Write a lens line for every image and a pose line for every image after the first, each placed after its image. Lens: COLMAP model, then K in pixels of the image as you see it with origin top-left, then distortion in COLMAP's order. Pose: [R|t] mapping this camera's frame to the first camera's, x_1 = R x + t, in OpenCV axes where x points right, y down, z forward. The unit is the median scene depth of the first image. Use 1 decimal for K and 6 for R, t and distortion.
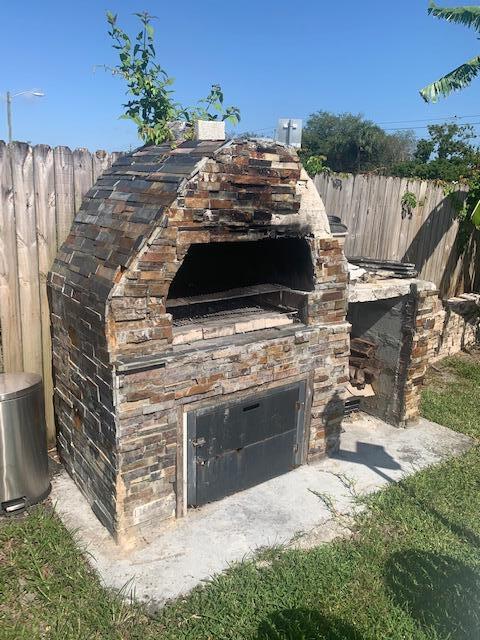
lens RADIAL K [[487.9, 0, 239.9], [0, 487.9, 318.7], [0, 0, 1]] dist [0.015325, -0.014545]
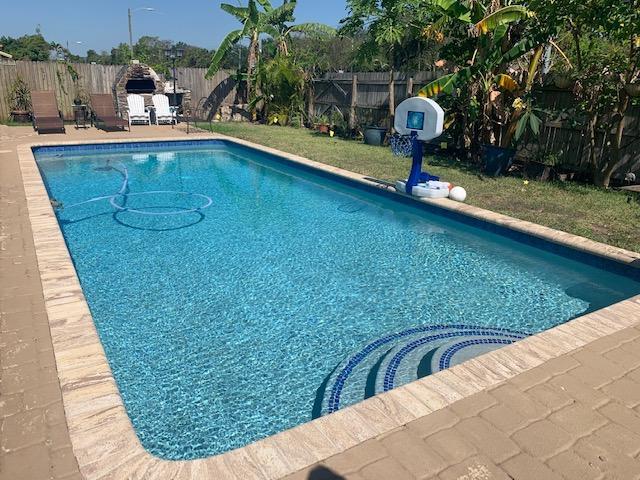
lens RADIAL K [[487.9, 0, 319.0], [0, 487.9, 240.7], [0, 0, 1]] dist [0.015325, -0.014545]
pose [[0.995551, 0.007110, -0.093951, 2.742170], [-0.002284, 0.998677, 0.051370, 1.485804], [0.094192, -0.050927, 0.994251, -4.841204]]
